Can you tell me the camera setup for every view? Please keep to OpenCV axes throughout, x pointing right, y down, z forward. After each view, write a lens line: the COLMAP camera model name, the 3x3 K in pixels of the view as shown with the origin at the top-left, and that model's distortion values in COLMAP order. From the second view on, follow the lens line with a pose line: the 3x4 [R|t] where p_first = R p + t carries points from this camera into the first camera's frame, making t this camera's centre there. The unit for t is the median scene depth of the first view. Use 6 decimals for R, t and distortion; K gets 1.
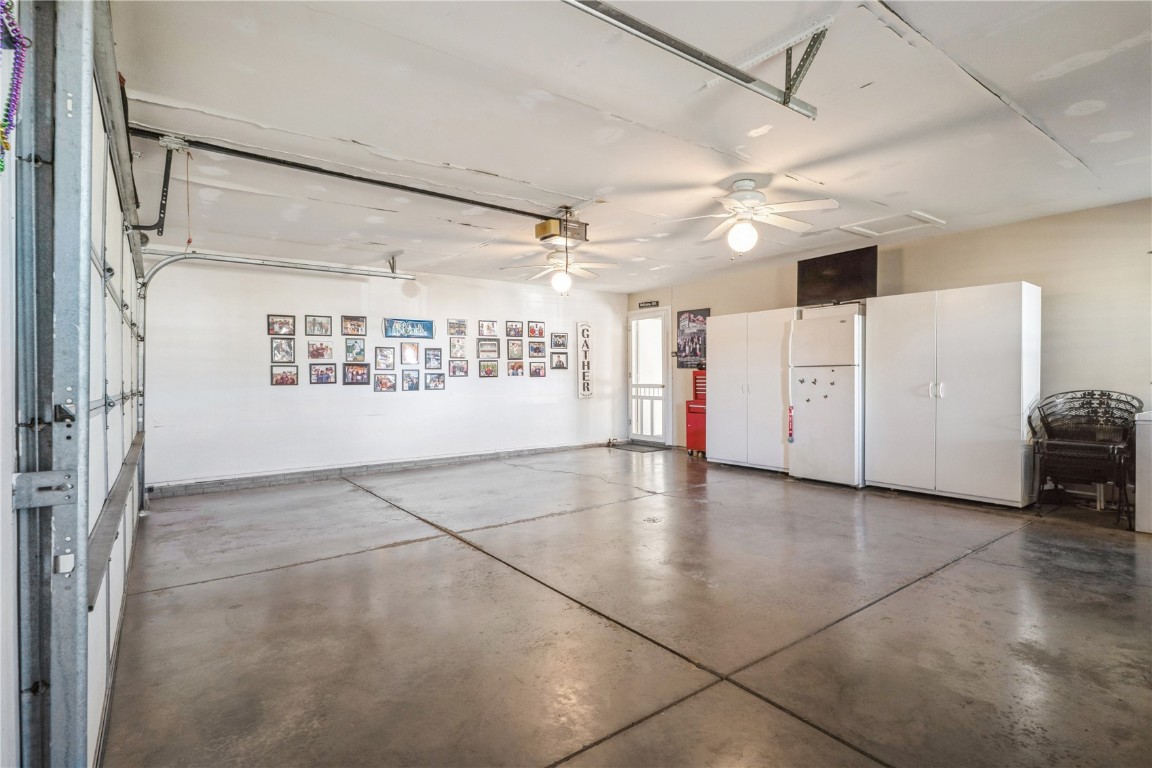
lens RADIAL K [[565.0, 0, 571.9], [0, 565.0, 386.6], [0, 0, 1]] dist [-0.000839, 0.000133]
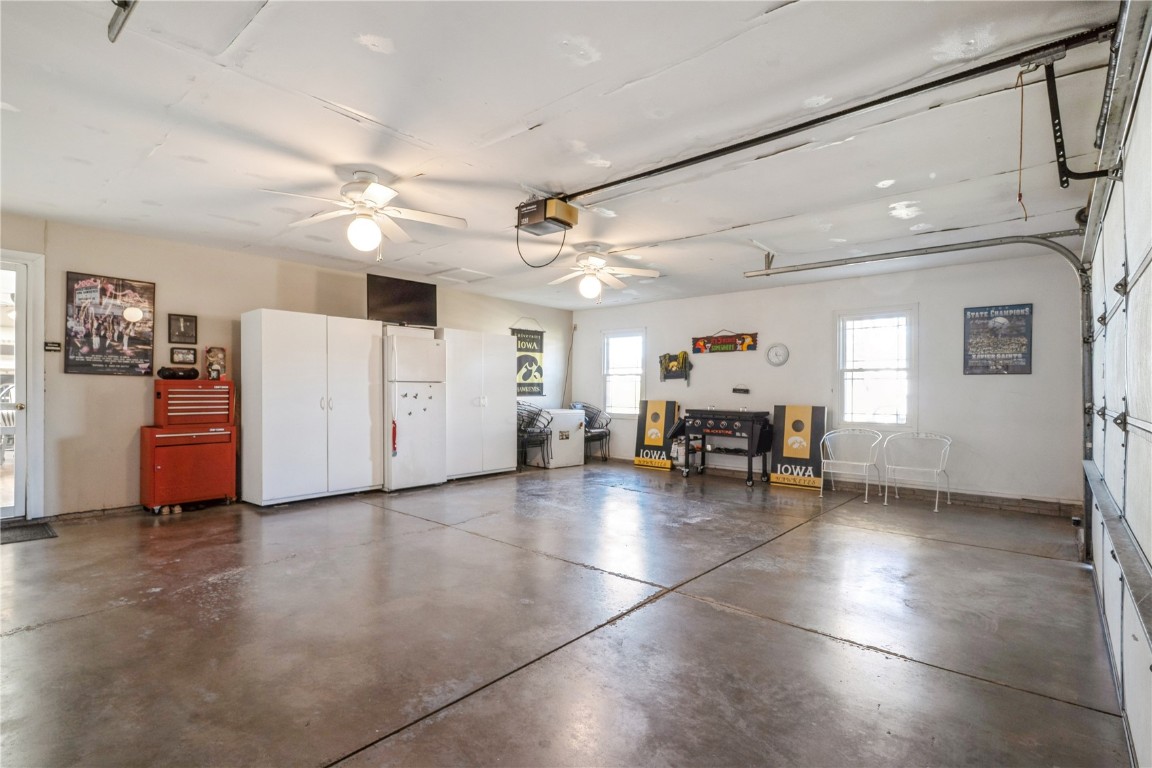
lens RADIAL K [[565.0, 0, 571.9], [0, 565.0, 386.6], [0, 0, 1]] dist [-0.000839, 0.000133]
pose [[-0.226257, 0.012727, 0.973985, -0.670228], [0.010060, 0.999892, -0.010729, -0.011563], [-0.974016, 0.007370, -0.226360, 0.918172]]
